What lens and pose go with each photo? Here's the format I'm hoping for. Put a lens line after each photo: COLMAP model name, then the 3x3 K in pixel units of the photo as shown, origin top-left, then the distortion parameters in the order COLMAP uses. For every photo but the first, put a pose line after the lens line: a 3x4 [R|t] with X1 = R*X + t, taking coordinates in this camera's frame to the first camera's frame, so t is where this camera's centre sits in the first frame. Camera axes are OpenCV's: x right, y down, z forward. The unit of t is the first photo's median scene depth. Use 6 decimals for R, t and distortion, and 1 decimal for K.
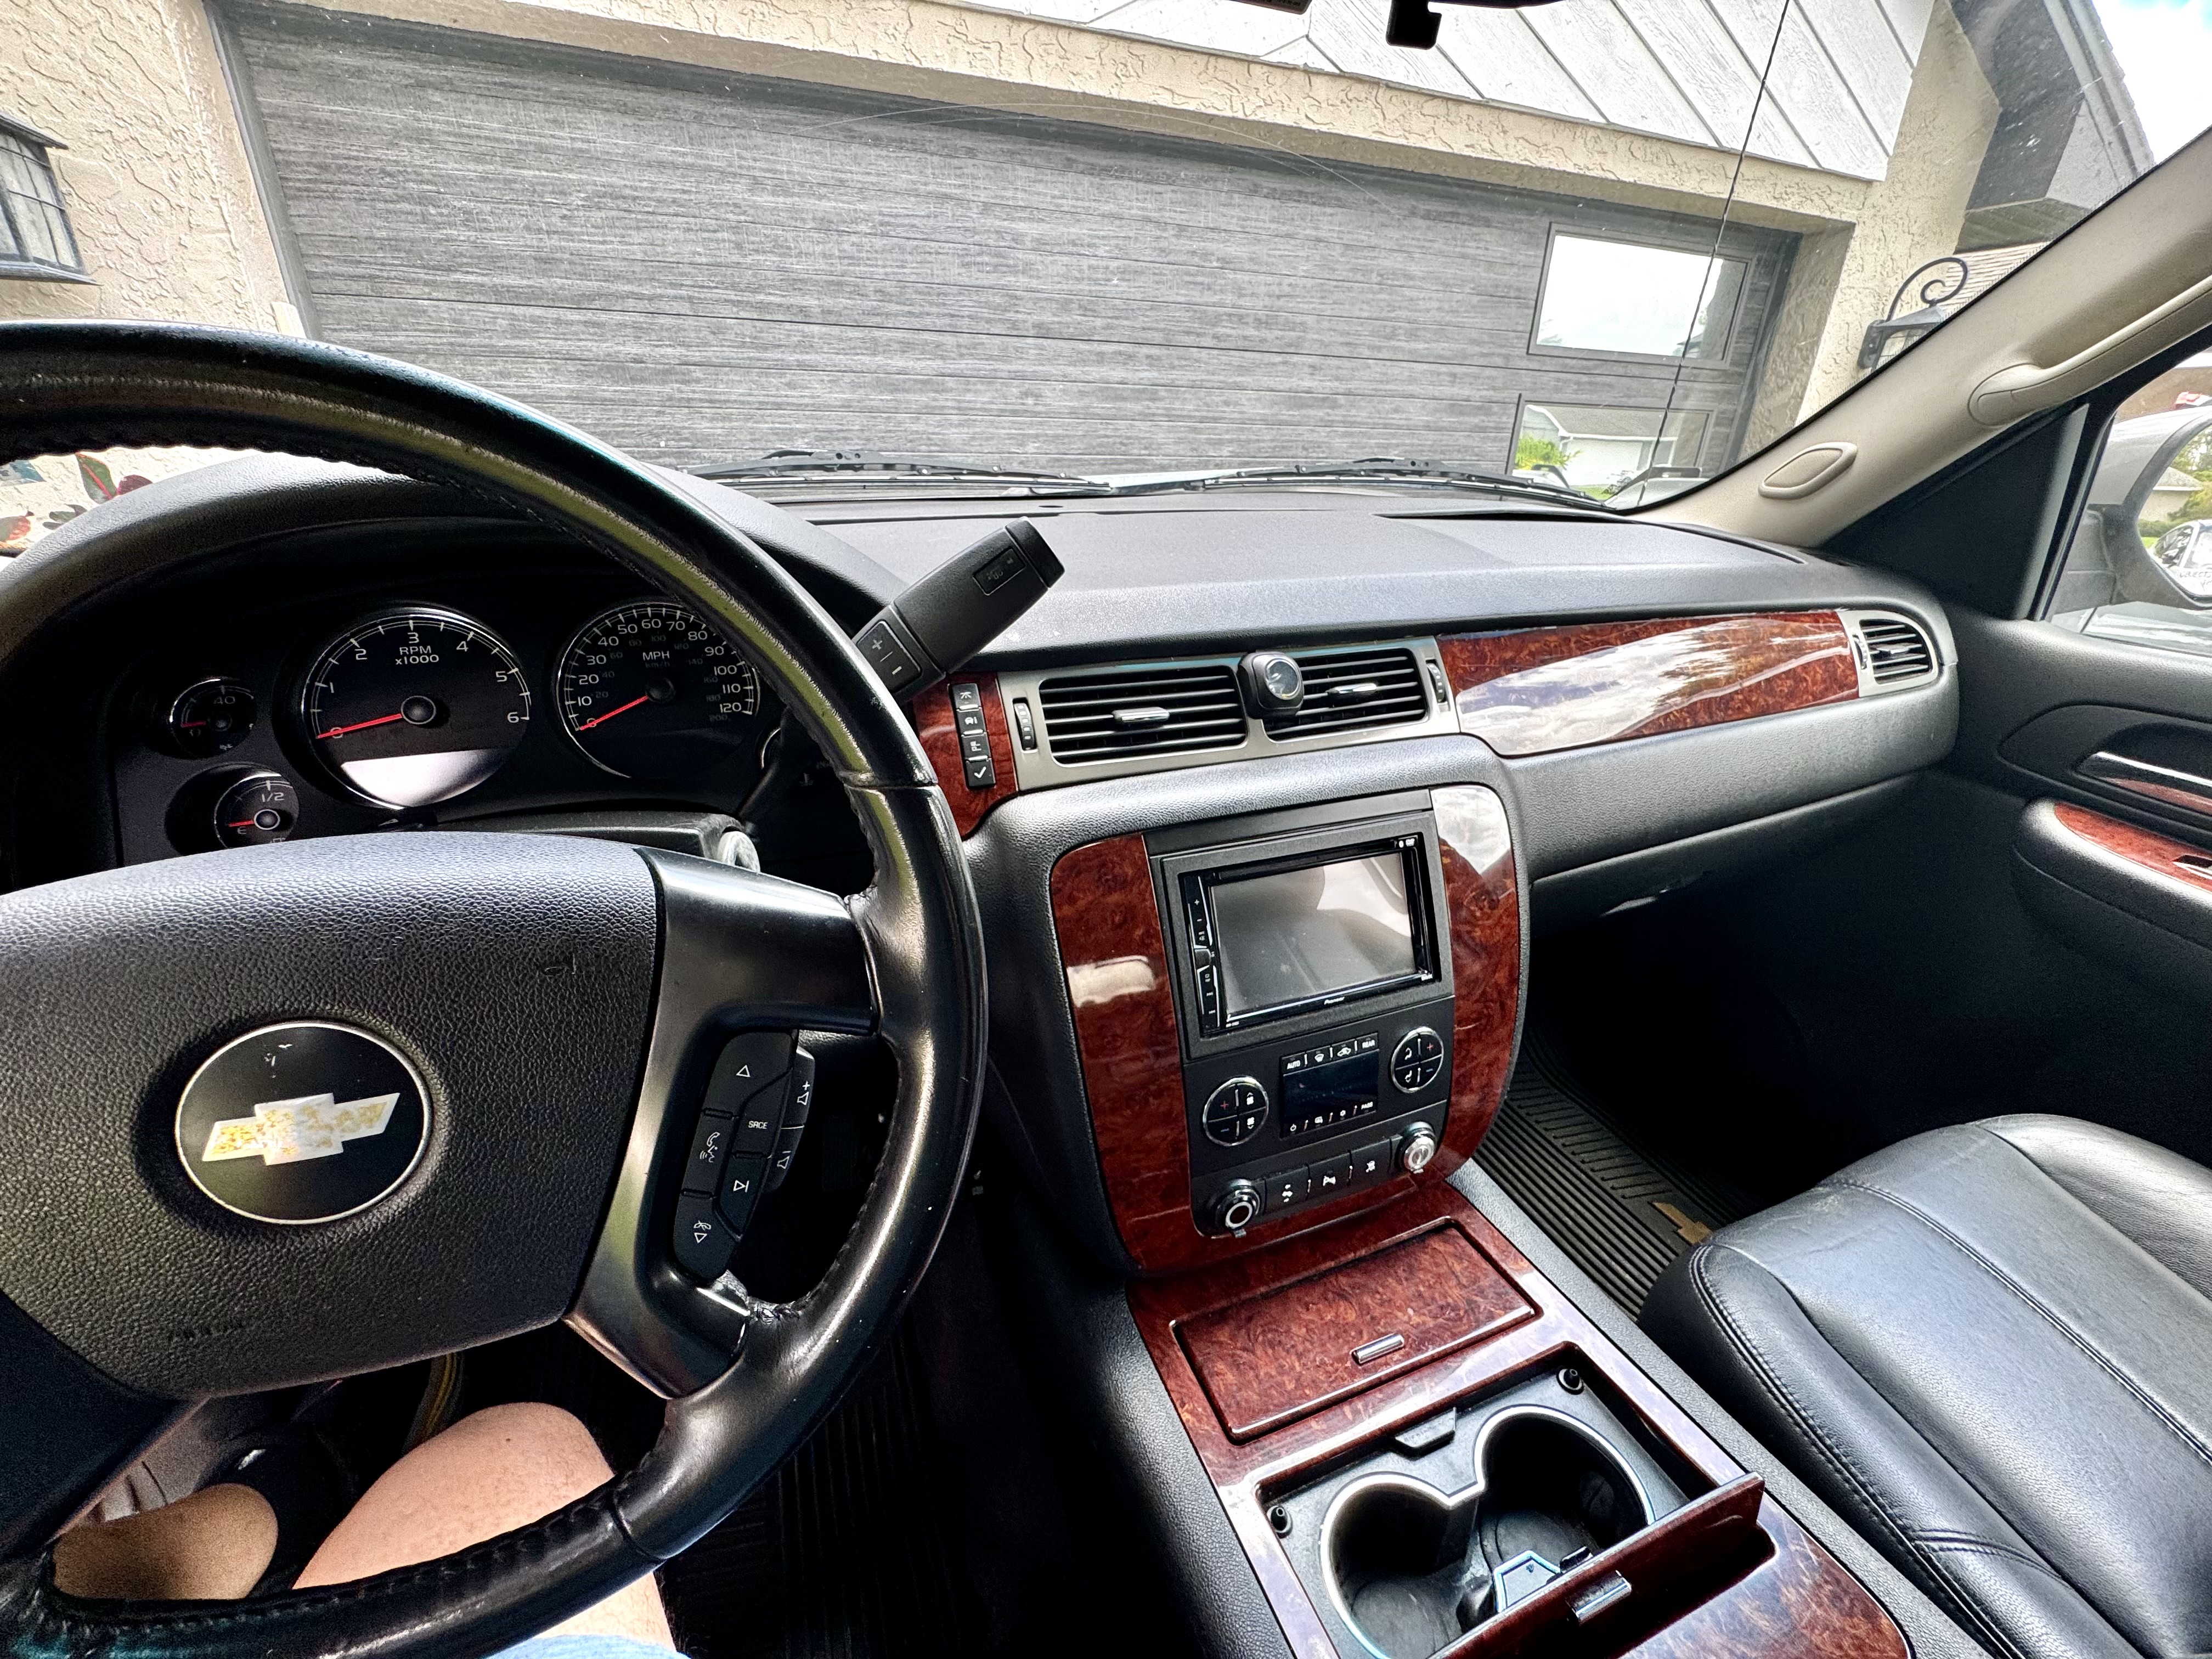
lens RADIAL K [[887.9, 0, 1098.7], [0, 887.9, 825.1], [0, 0, 1]] dist [-0.001112, -0.000402]
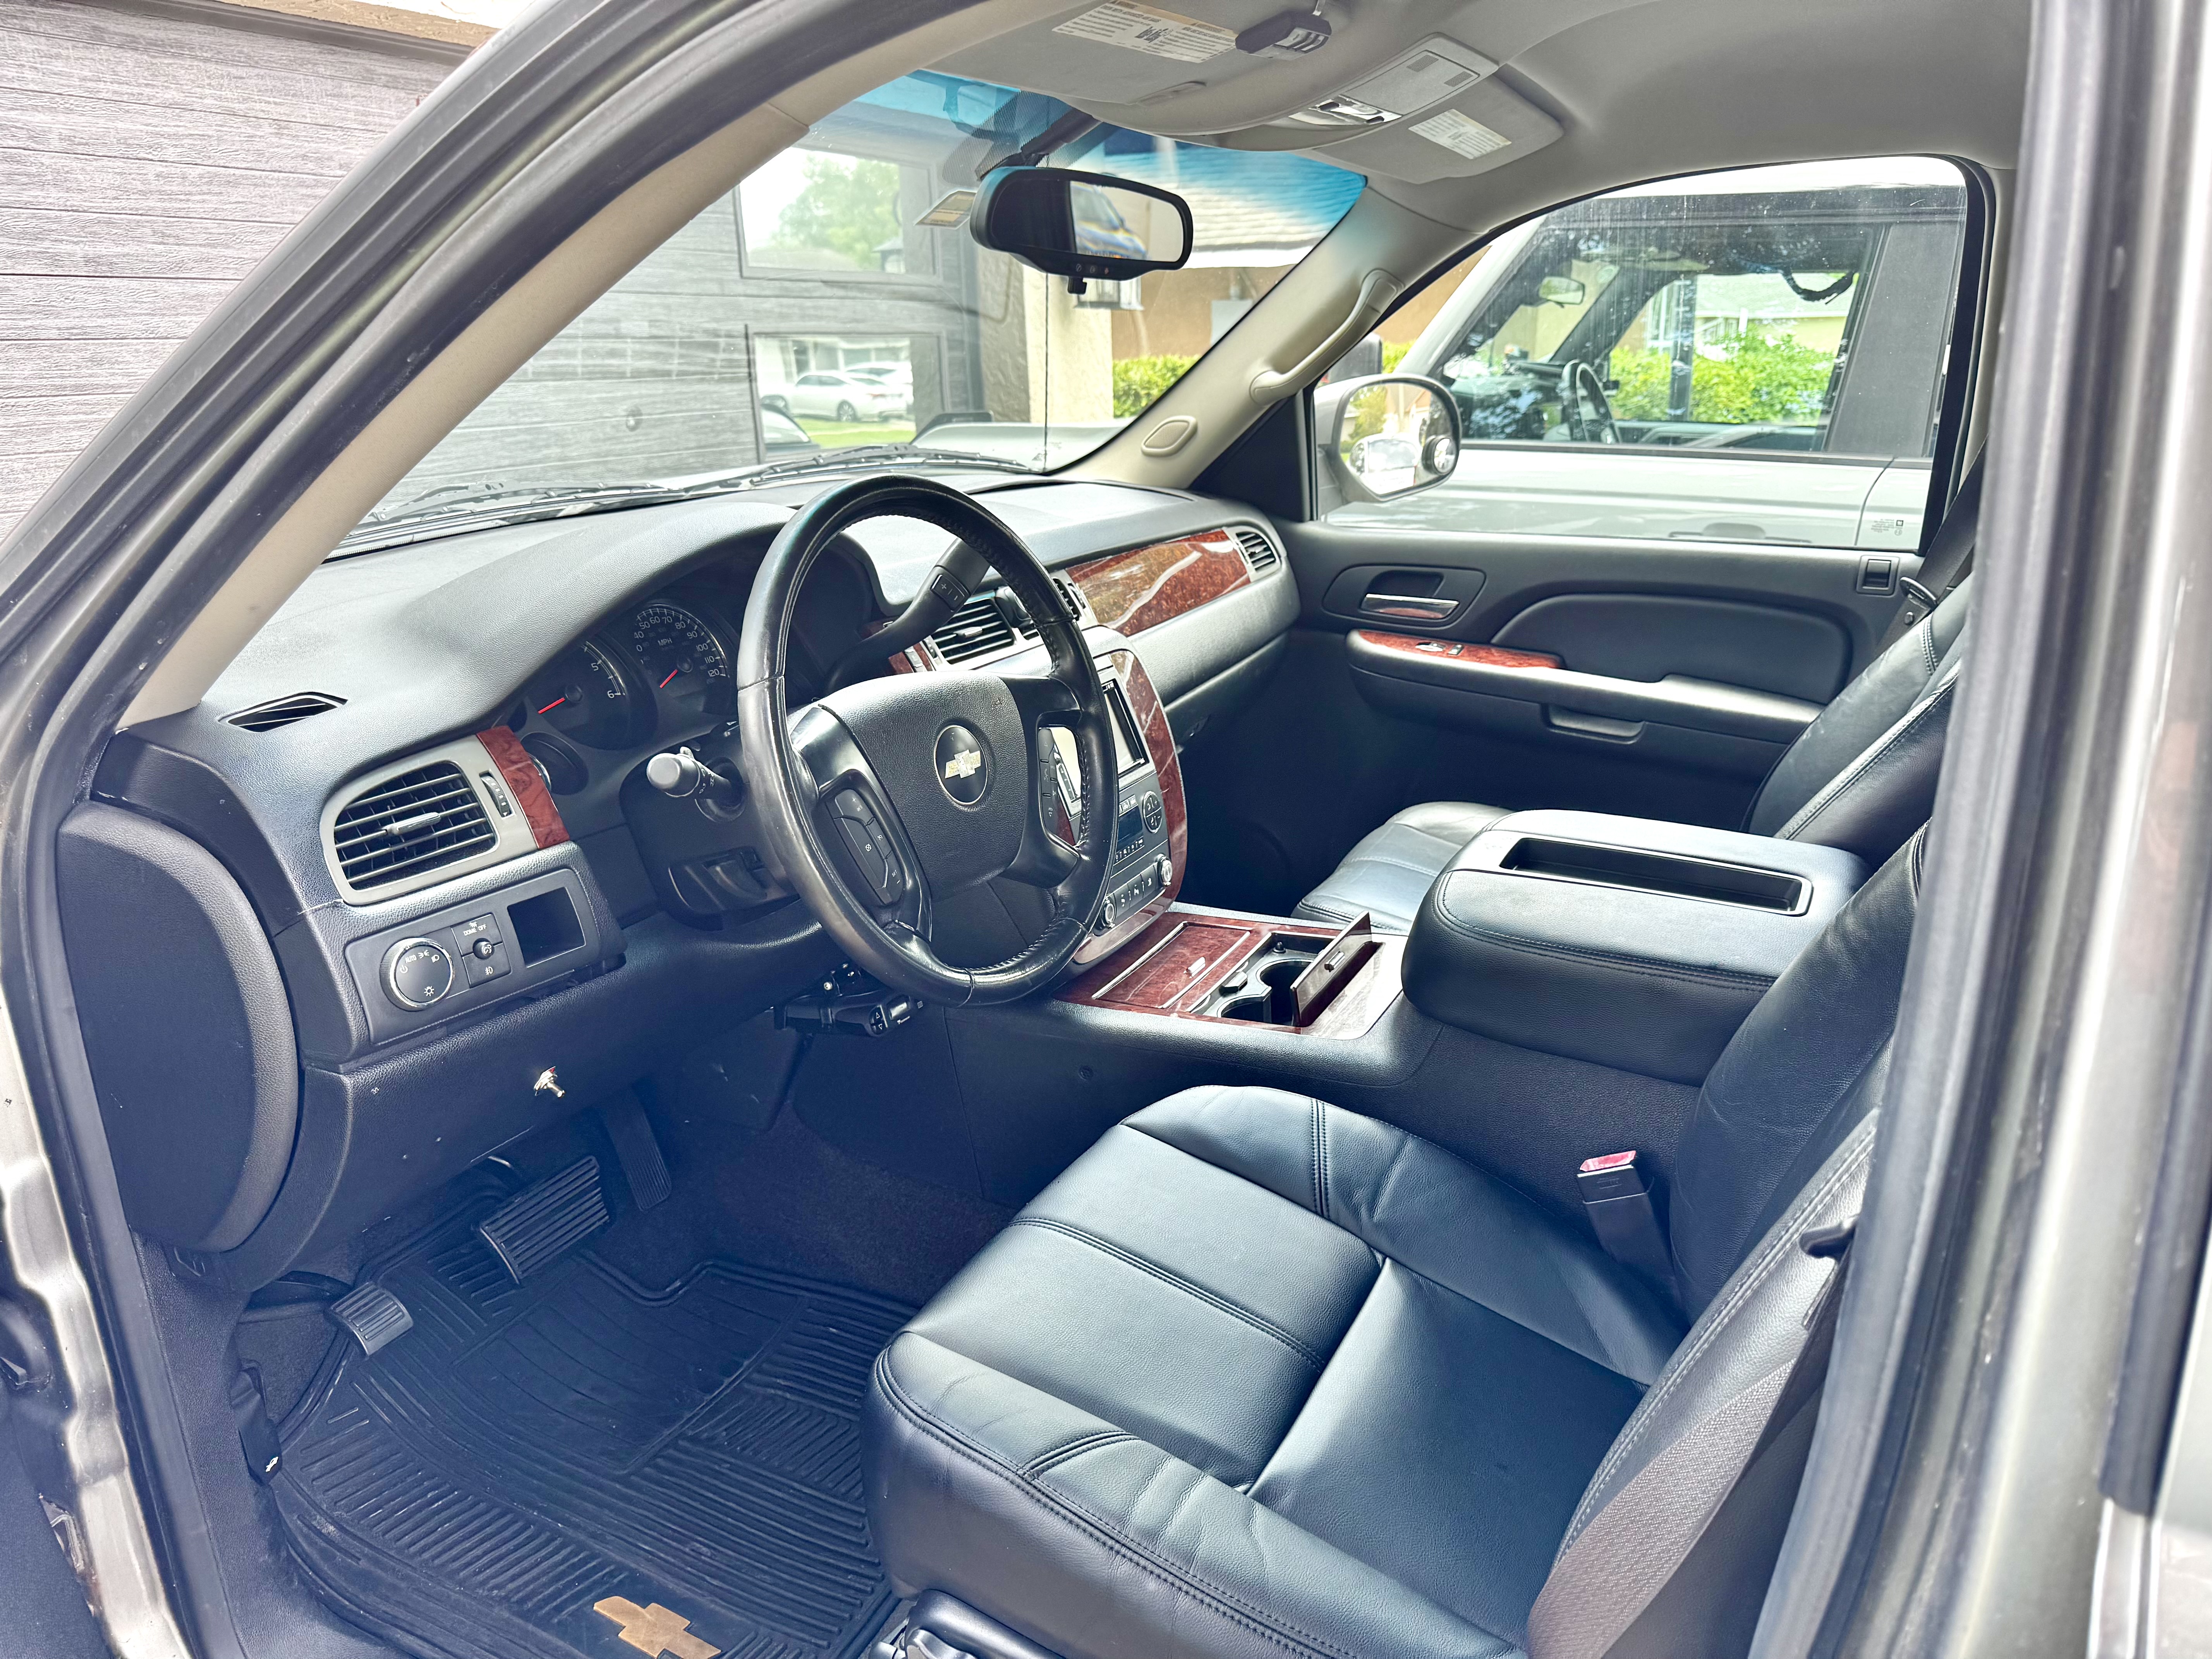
lens RADIAL K [[1527.0, 0, 1105.8], [0, 1527.0, 824.3], [0, 0, 1]] dist [0.000242, -0.004135]
pose [[0.758767, -0.226855, 0.610581, -0.294979], [0.293343, 0.955961, -0.009359, 0.058967], [-0.581569, 0.186211, 0.791898, -0.243107]]
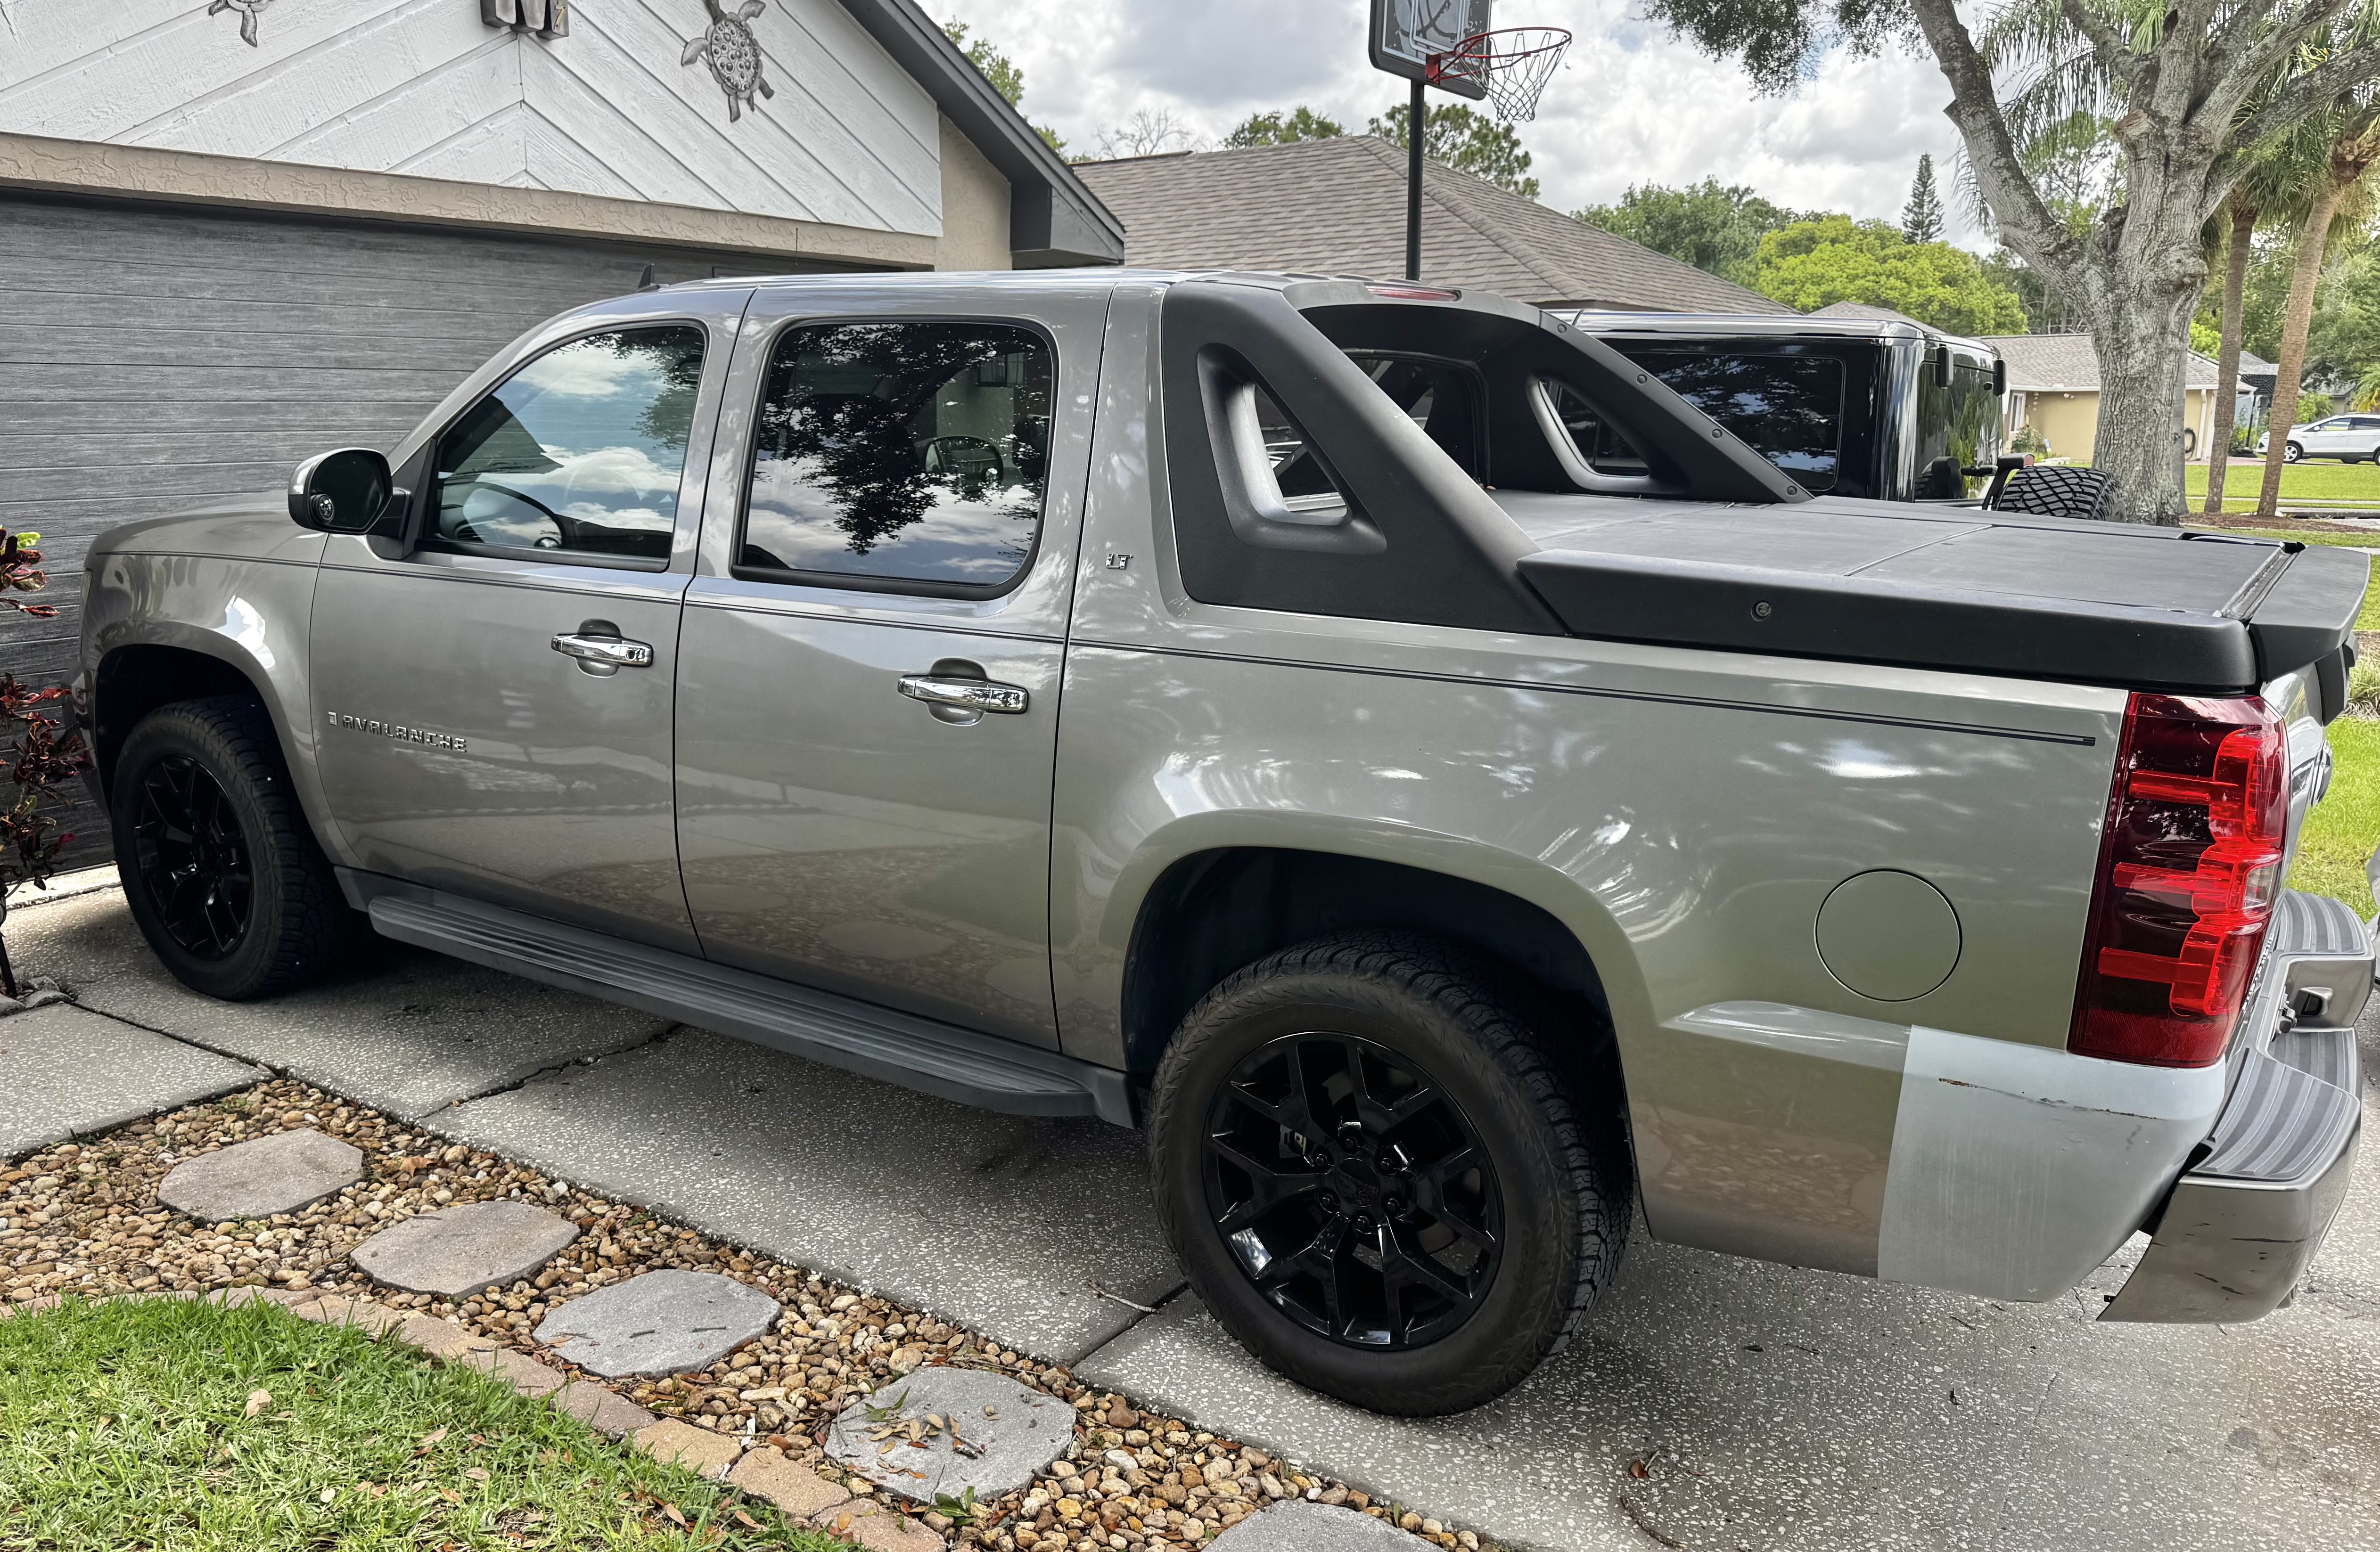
lens RADIAL K [[1681.6, 0, 1184.1], [0, 1681.6, 784.4], [0, 0, 1]] dist [-0.003920, -0.001494]
pose [[0.768299, -0.149004, 0.622507, -0.729937], [0.254315, 0.963532, -0.083244, 0.501178], [-0.587402, 0.222269, 0.778175, -1.393732]]
